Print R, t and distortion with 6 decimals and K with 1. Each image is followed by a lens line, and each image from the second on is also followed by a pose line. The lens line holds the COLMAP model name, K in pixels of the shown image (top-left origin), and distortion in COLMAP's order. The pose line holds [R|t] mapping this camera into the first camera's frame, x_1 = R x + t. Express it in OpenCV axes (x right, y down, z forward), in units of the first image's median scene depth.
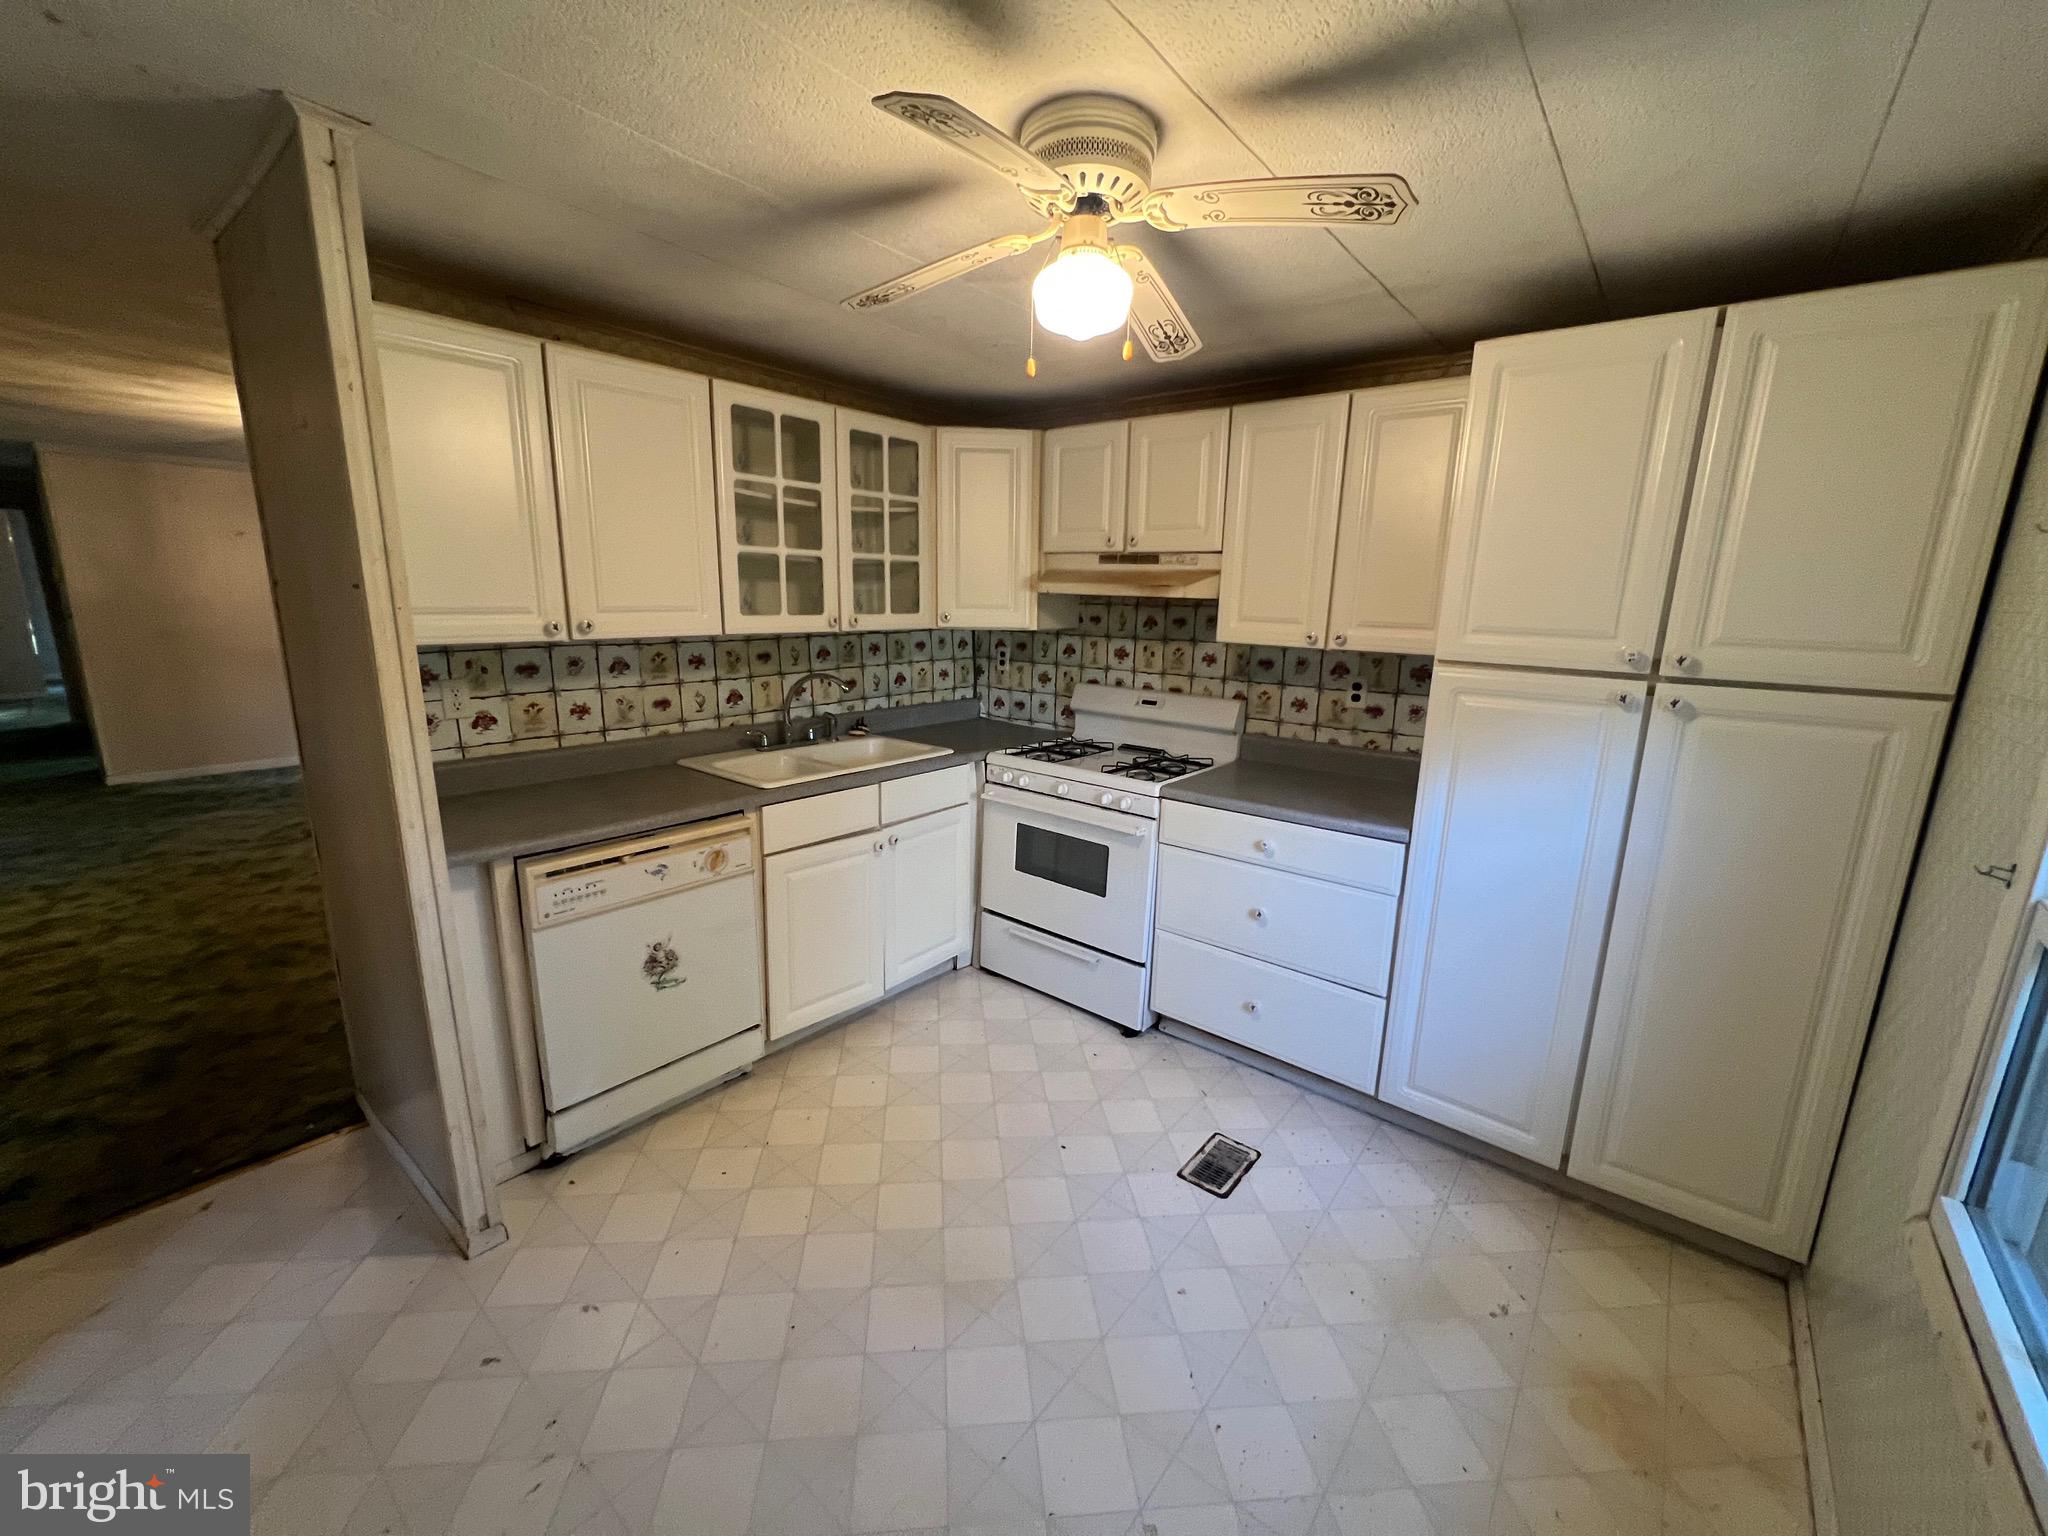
lens RADIAL K [[817.7, 0, 1017.9], [0, 817.7, 763.8], [0, 0, 1]] dist [0.000529, -0.000228]
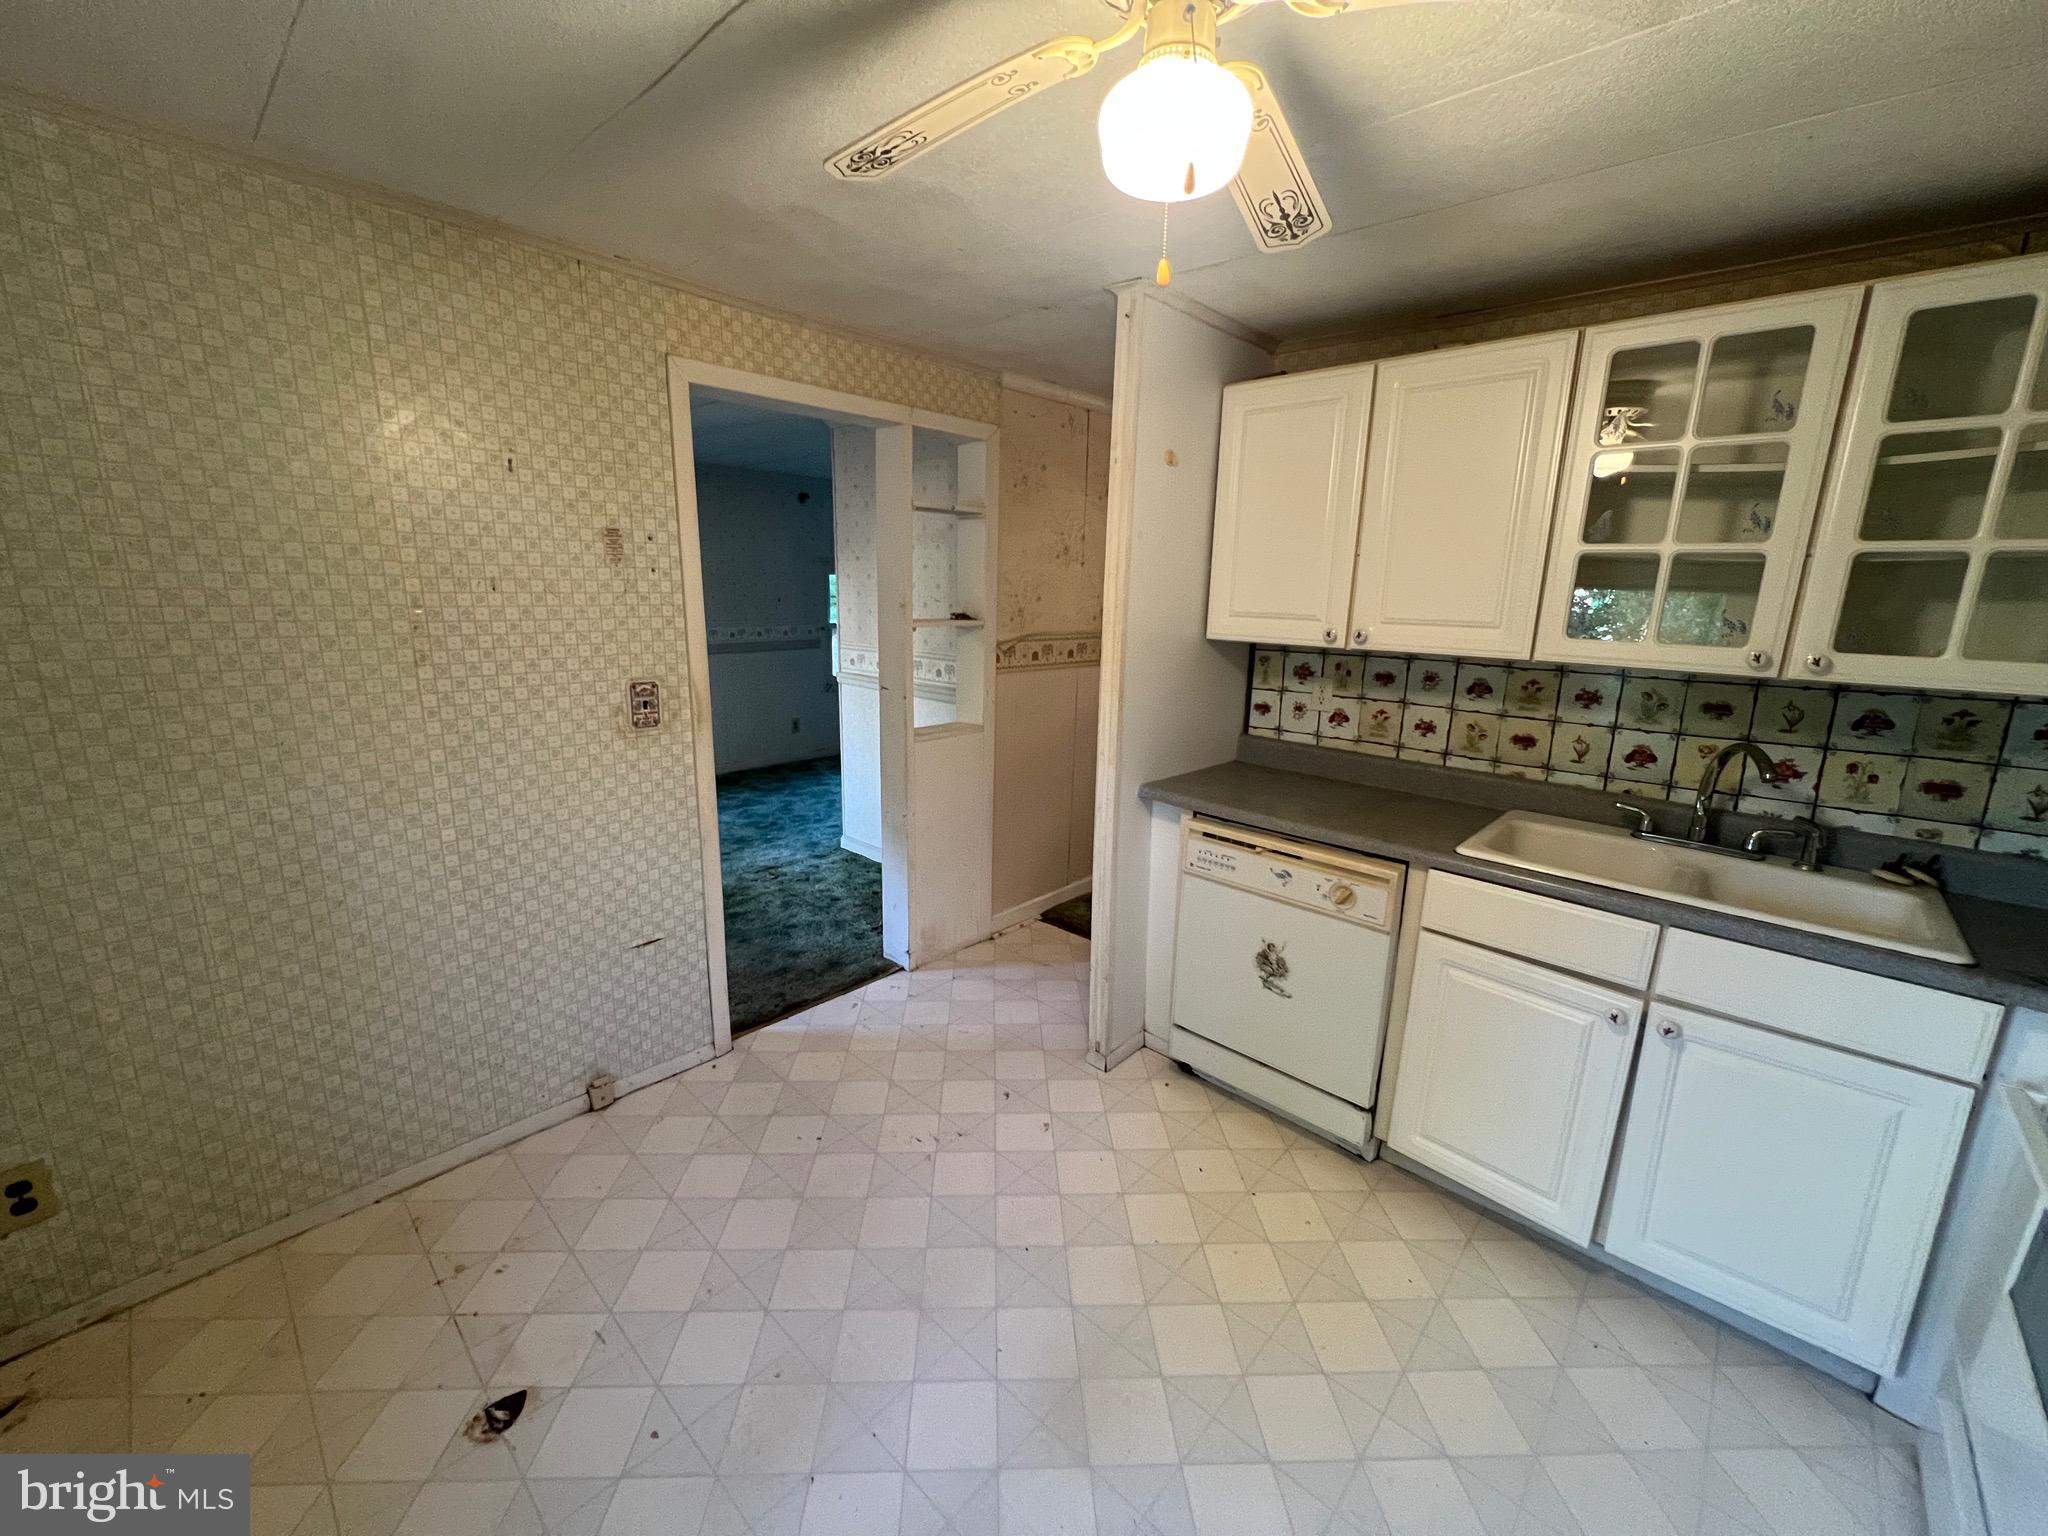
lens RADIAL K [[820.2, 0, 1017.8], [0, 820.2, 765.6], [0, 0, 1]] dist [-0.002761, -0.000220]
pose [[-0.061270, 0.192772, -0.979329, 0.453135], [-0.233274, 0.951234, 0.201836, -0.104648], [0.970479, 0.240818, -0.013313, 0.552035]]
